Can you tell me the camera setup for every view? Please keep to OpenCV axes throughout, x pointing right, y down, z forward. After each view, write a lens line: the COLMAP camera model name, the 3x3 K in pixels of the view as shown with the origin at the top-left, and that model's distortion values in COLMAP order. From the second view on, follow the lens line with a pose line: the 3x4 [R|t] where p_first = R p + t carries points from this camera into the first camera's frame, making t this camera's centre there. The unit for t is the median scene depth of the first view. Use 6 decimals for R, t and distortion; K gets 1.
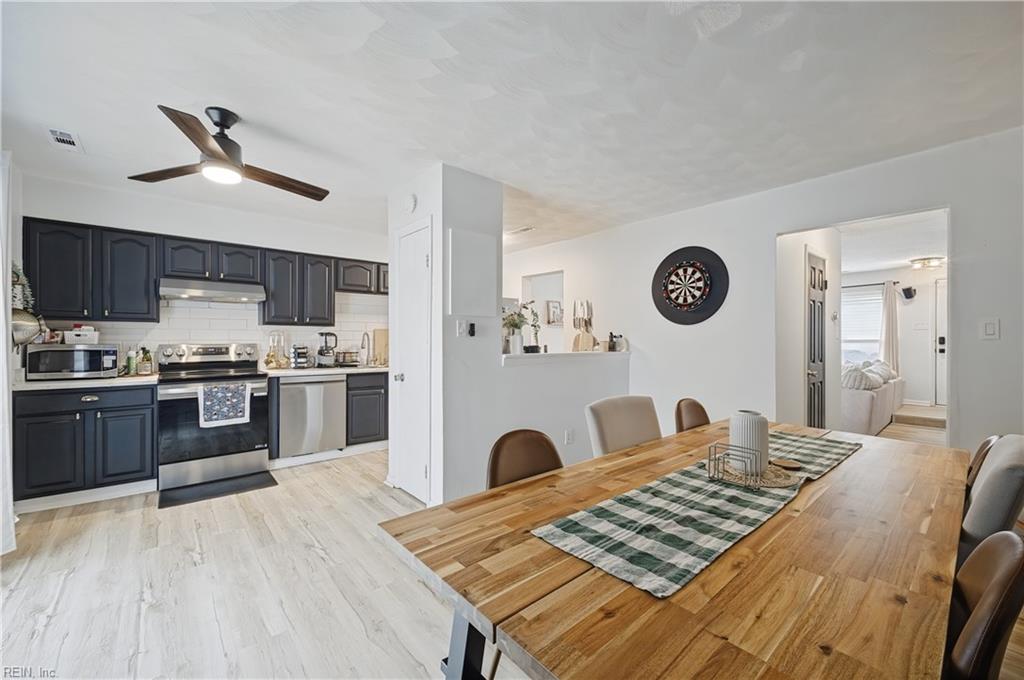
lens RADIAL K [[411.5, 0, 514.2], [0, 411.5, 338.4], [0, 0, 1]] dist [0.000016, -0.002343]
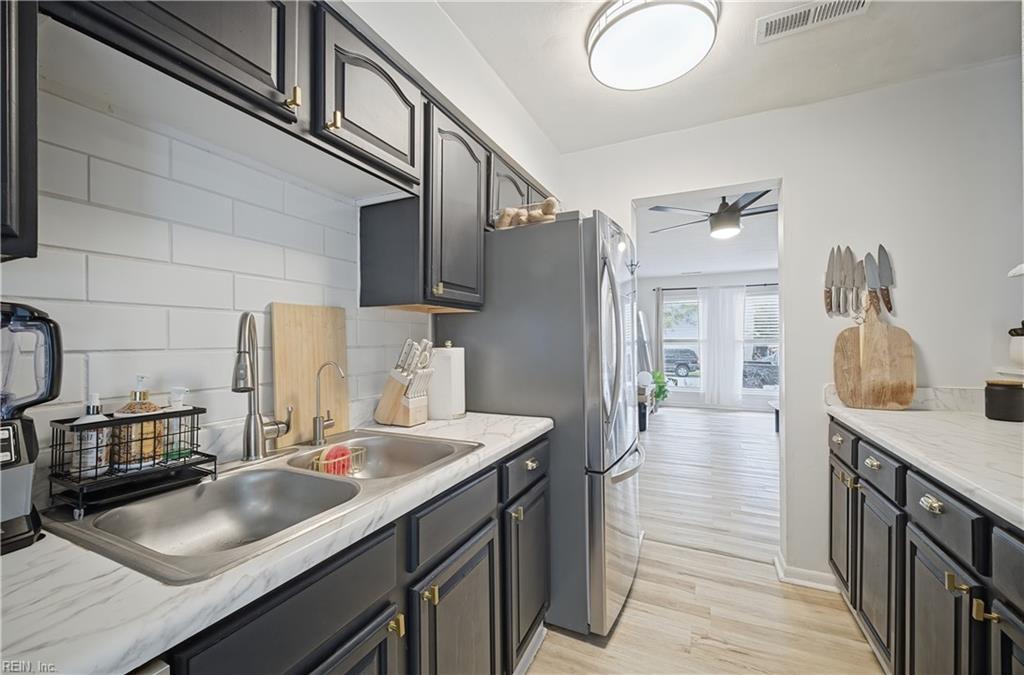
lens RADIAL K [[411.5, 0, 512.1], [0, 411.5, 339.1], [0, 0, 1]] dist [0.000016, -0.002343]
pose [[0.916035, -0.003910, 0.401078, -0.449217], [0.005222, 0.999984, -0.002177, 0.000221], [-0.401064, 0.004089, 0.916041, 1.054686]]
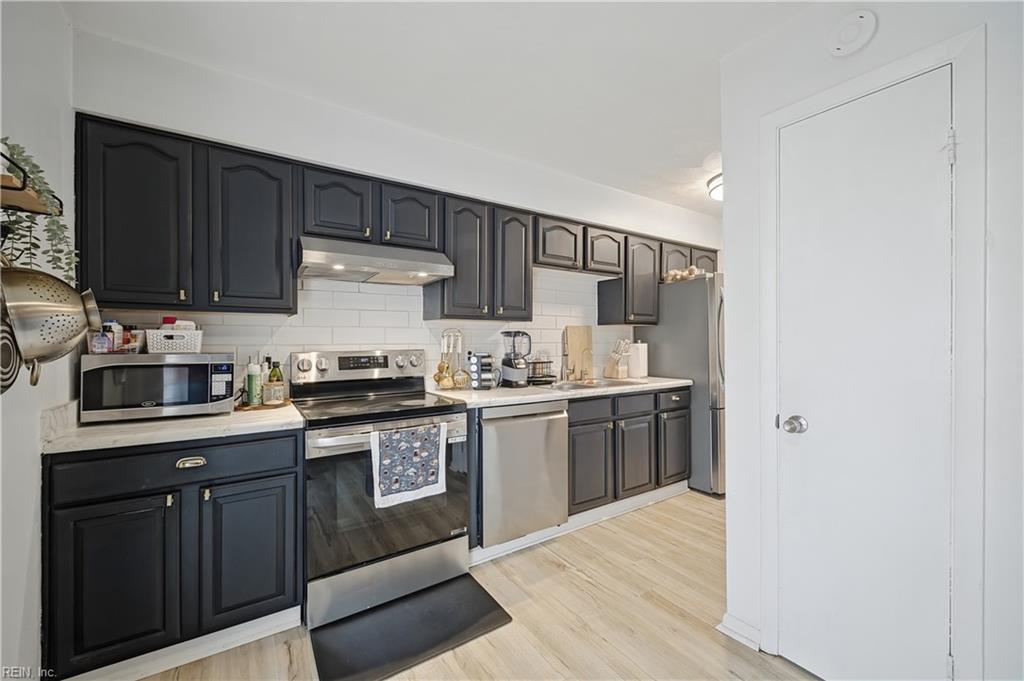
lens RADIAL K [[411.5, 0, 513.1], [0, 411.5, 338.3], [0, 0, 1]] dist [0.000016, -0.002343]
pose [[0.992757, -0.004151, -0.120072, -0.507734], [0.003896, 0.999990, -0.002353, -0.002748], [0.120080, 0.001868, 0.992762, 0.478209]]
